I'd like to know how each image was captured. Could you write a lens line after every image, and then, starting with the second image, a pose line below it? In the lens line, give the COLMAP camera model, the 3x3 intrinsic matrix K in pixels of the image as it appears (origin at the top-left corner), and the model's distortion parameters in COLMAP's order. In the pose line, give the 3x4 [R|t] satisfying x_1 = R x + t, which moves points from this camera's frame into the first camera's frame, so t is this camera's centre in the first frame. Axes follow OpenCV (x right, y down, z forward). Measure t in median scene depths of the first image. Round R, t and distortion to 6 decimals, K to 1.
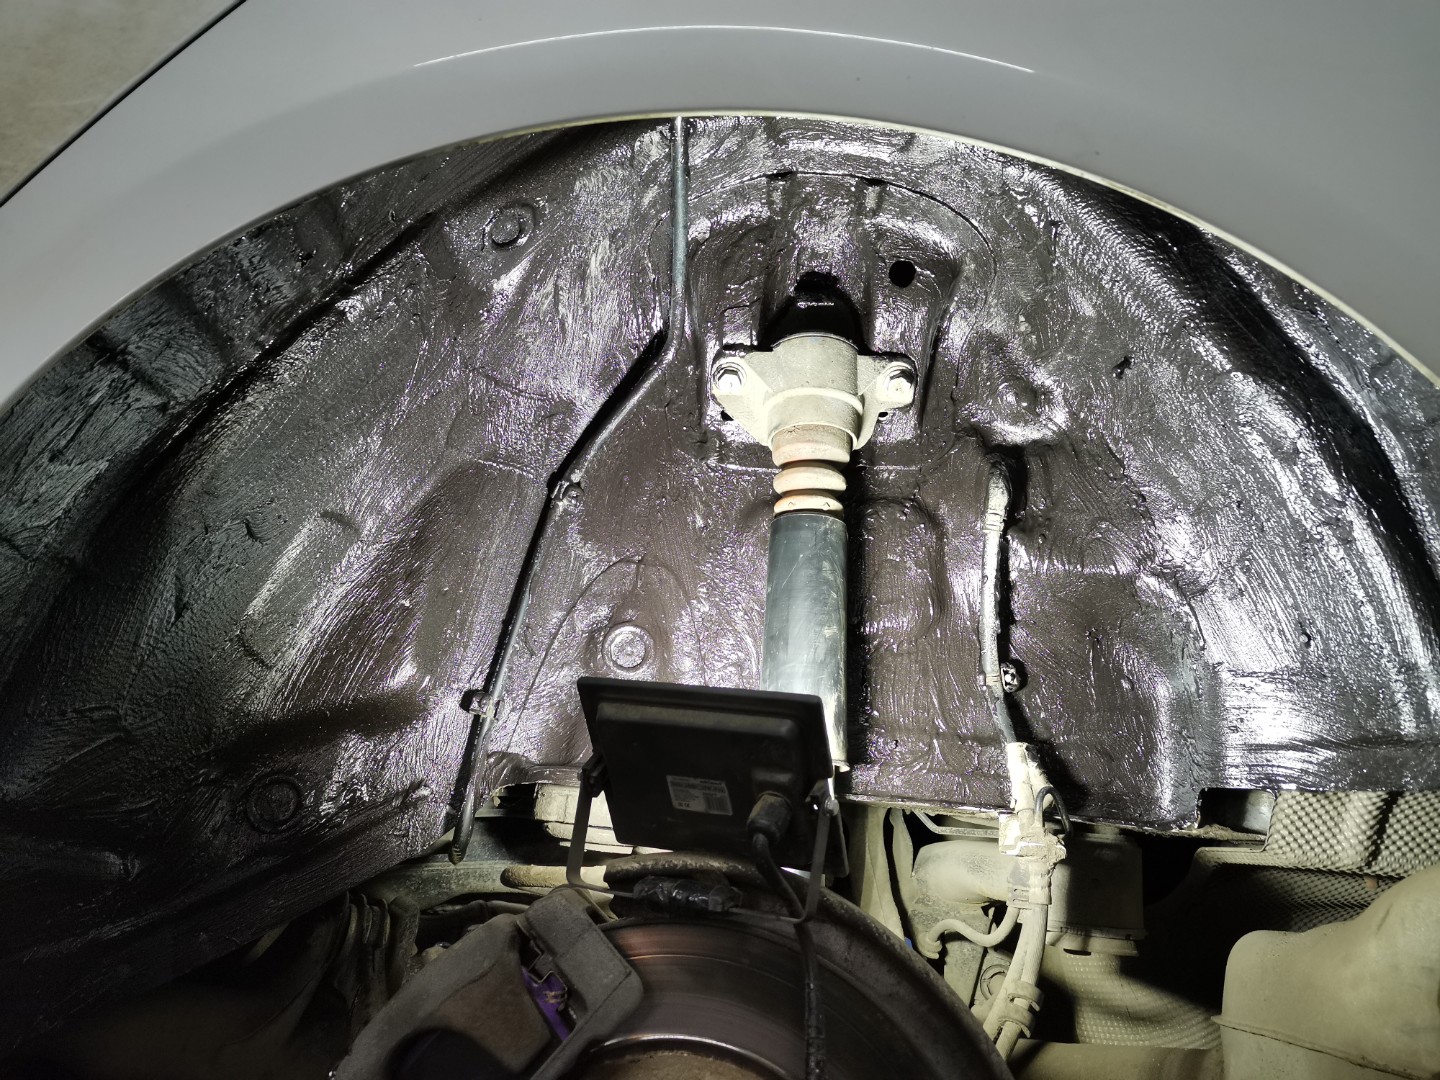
lens RADIAL K [[1109.9, 0, 718.4], [0, 1109.9, 527.6], [0, 0, 1]] dist [0.049842, -0.078324]
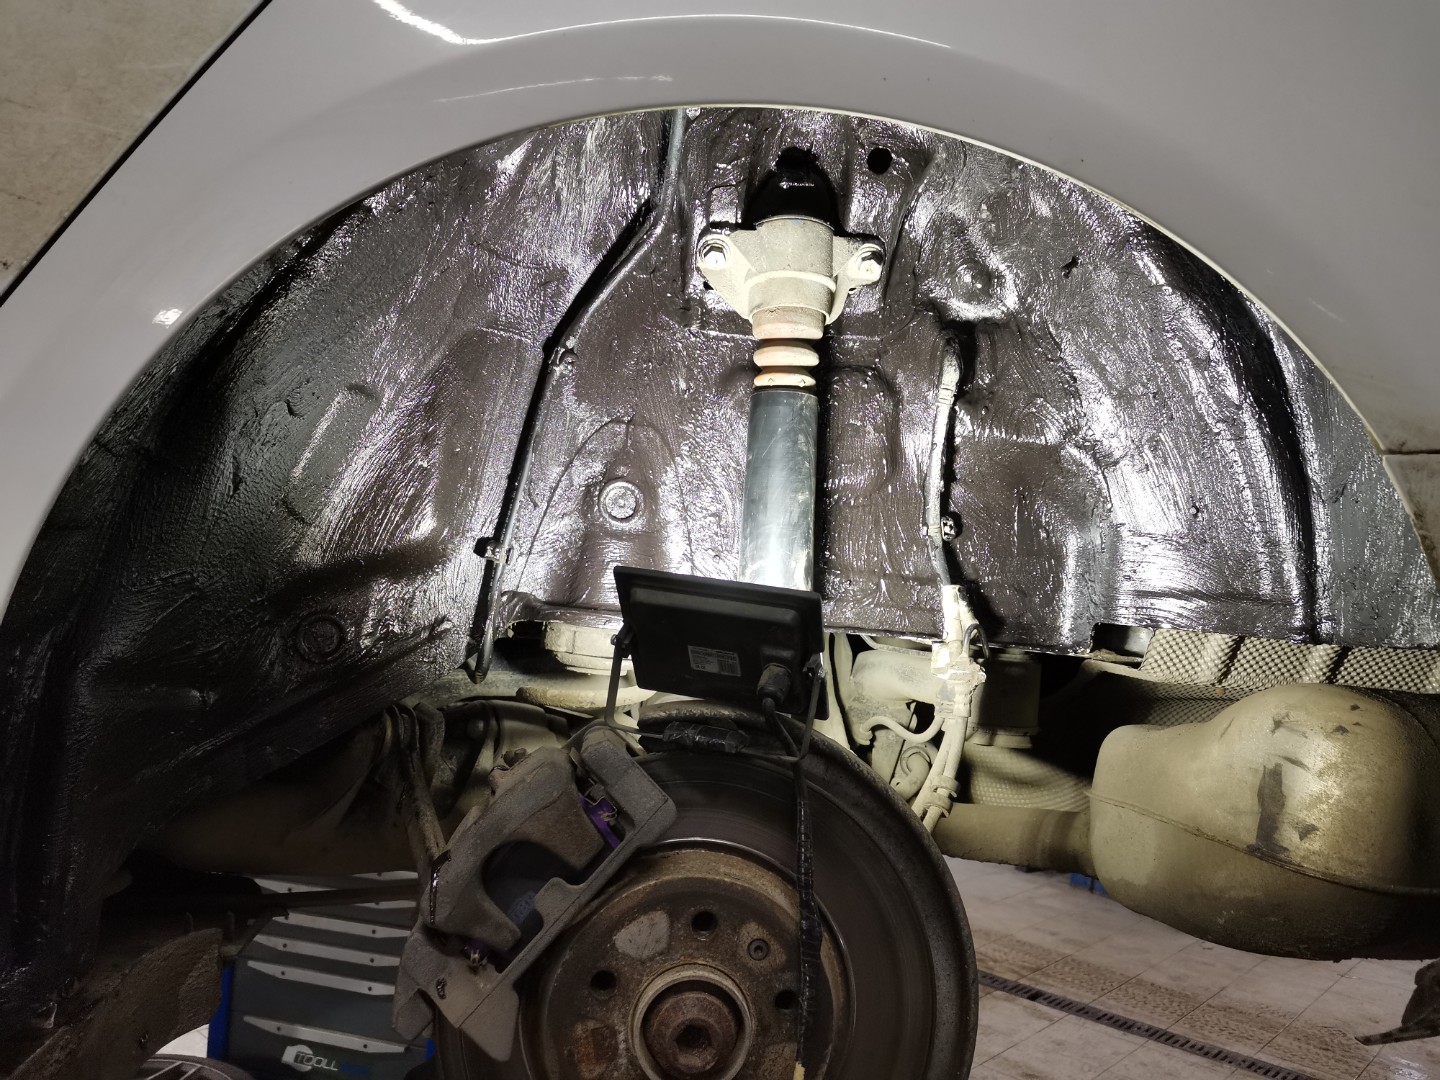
lens RADIAL K [[1109.9, 0, 721.6], [0, 1109.9, 546.6], [0, 0, 1]] dist [0.049842, -0.078324]
pose [[0.995818, 0.005052, 0.091222, -0.088209], [-0.027046, 0.970018, 0.241524, -0.132014], [-0.087267, -0.242981, 0.966098, -0.122947]]
